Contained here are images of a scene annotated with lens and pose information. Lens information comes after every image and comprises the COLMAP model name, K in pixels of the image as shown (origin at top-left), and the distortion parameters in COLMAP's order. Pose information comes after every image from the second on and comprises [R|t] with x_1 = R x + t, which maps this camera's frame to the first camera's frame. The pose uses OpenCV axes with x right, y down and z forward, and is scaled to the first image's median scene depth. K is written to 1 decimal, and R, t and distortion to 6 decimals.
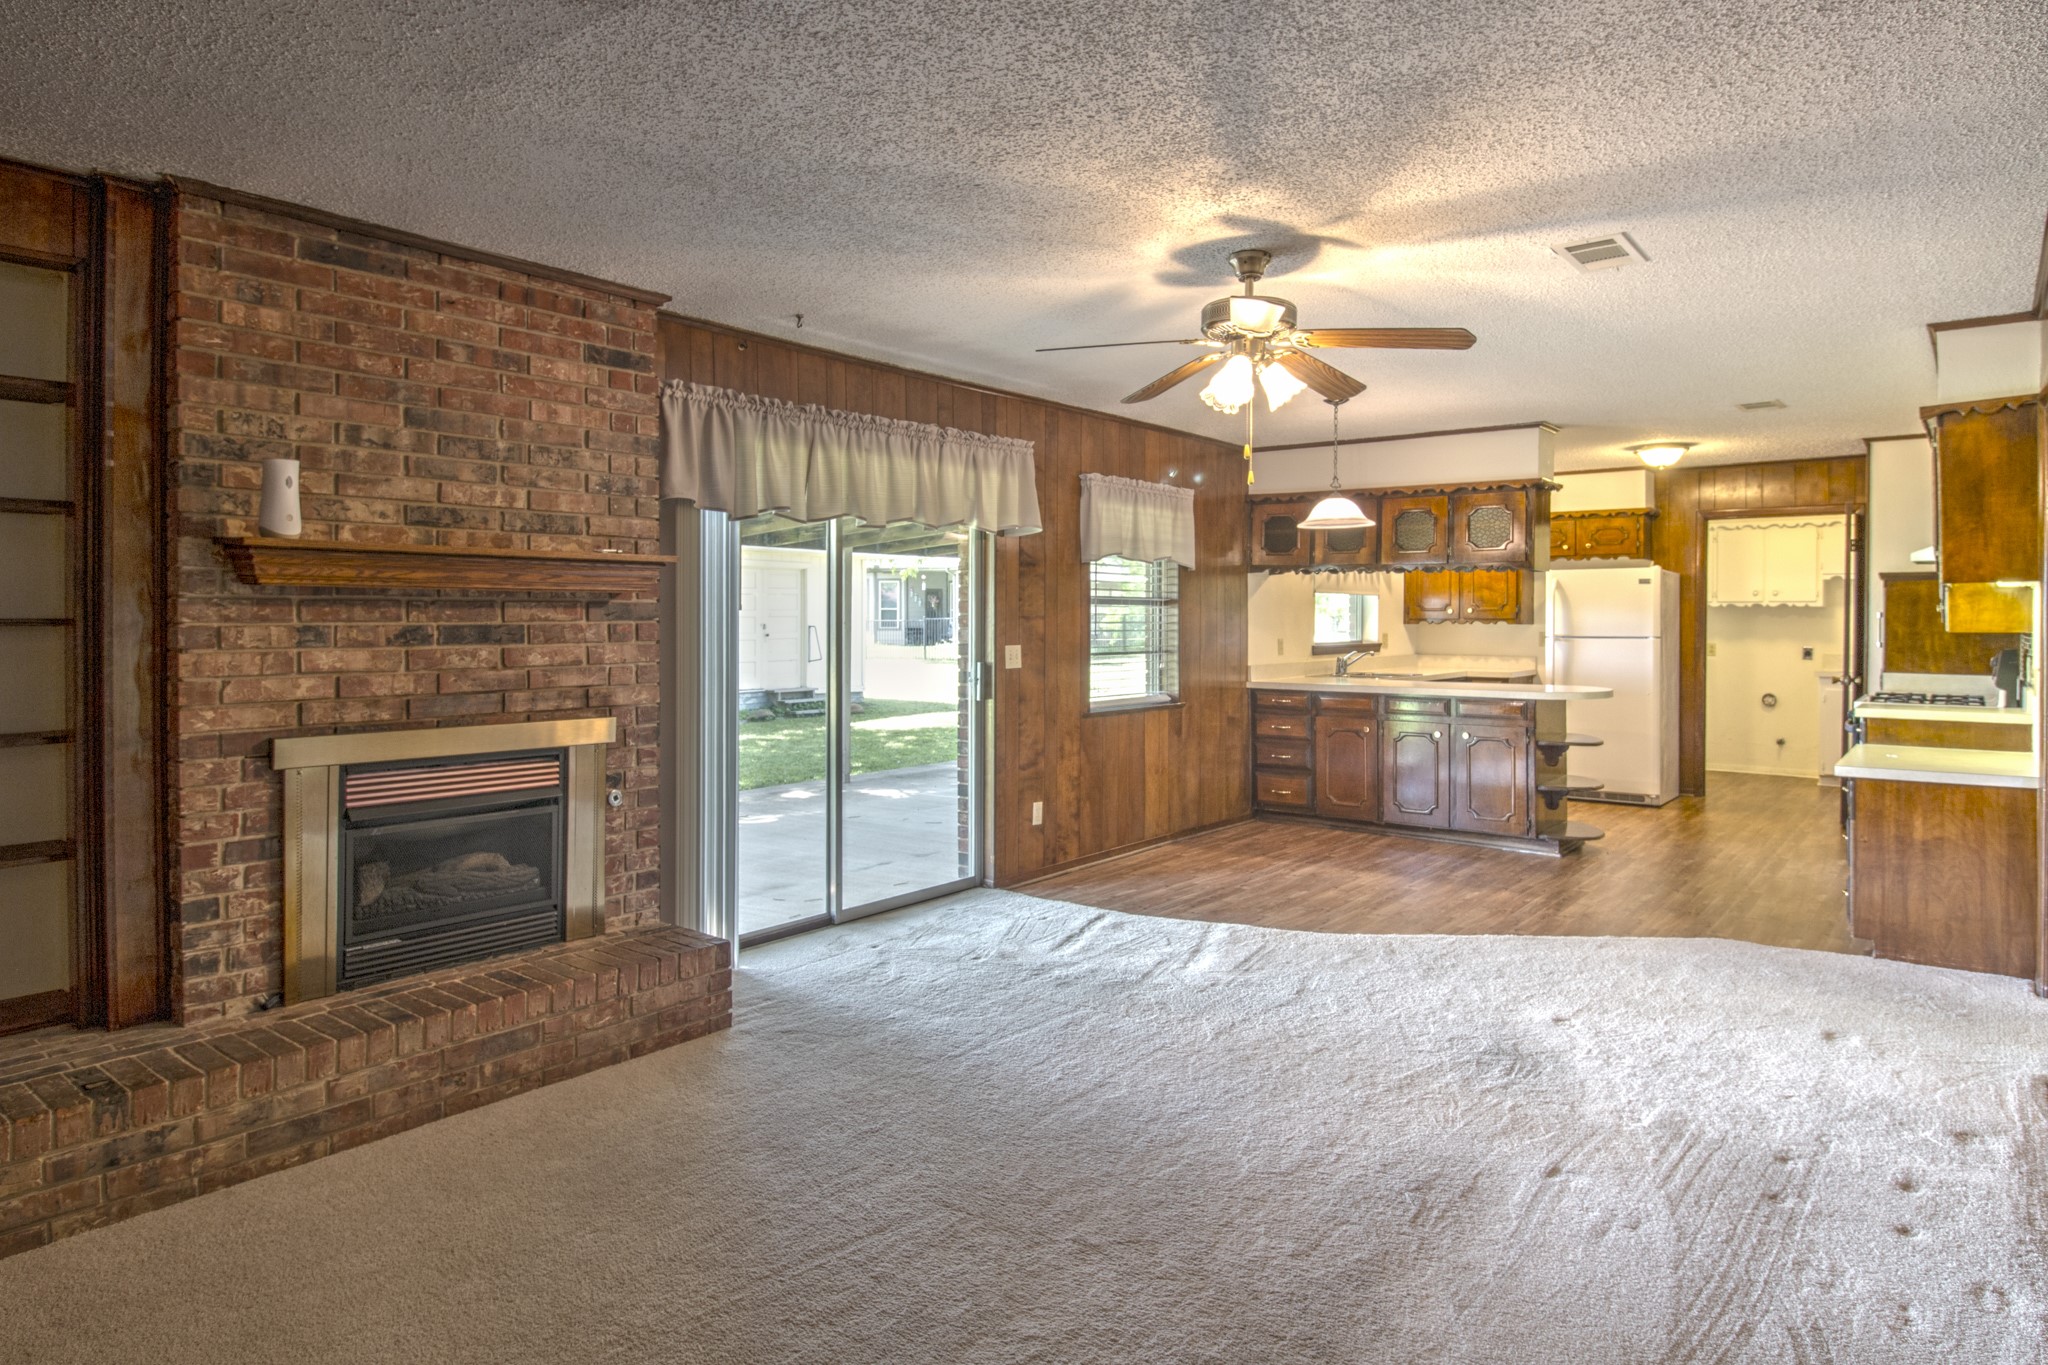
lens RADIAL K [[1189.2, 0, 1052.0], [0, 1189.2, 626.5], [0, 0, 1]] dist [-0.001068, -0.002408]
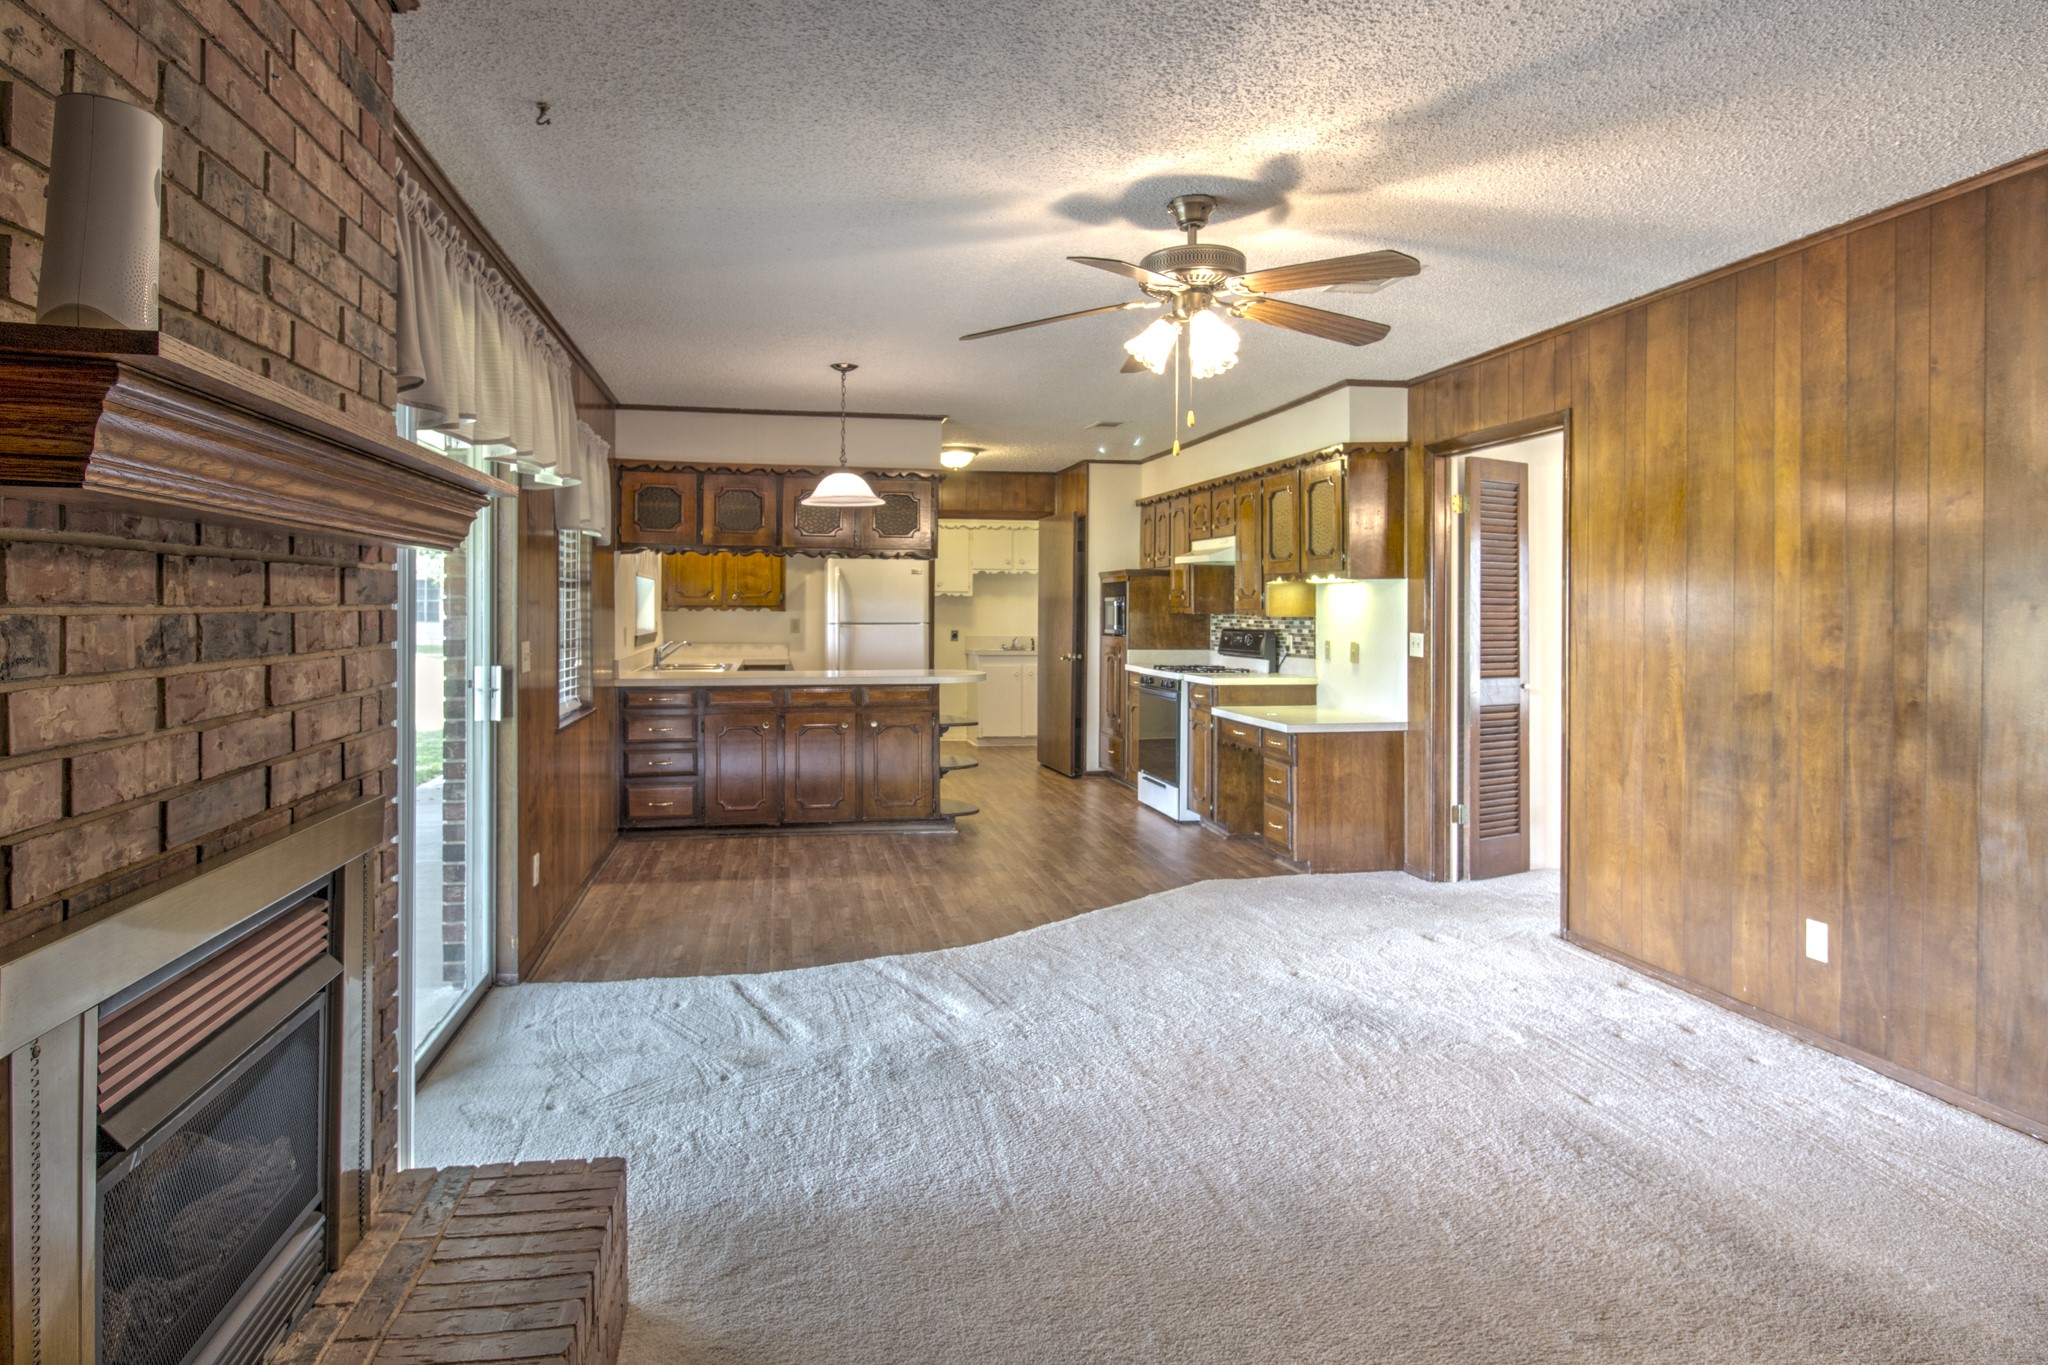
lens RADIAL K [[1193.2, 0, 957.0], [0, 1193.2, 615.2], [0, 0, 1]] dist [-0.000290, -0.000864]
pose [[0.682943, -0.003240, 0.730464, -0.327782], [0.002442, 0.999995, 0.002153, -0.000437], [-0.730468, 0.000314, 0.682947, 0.271641]]
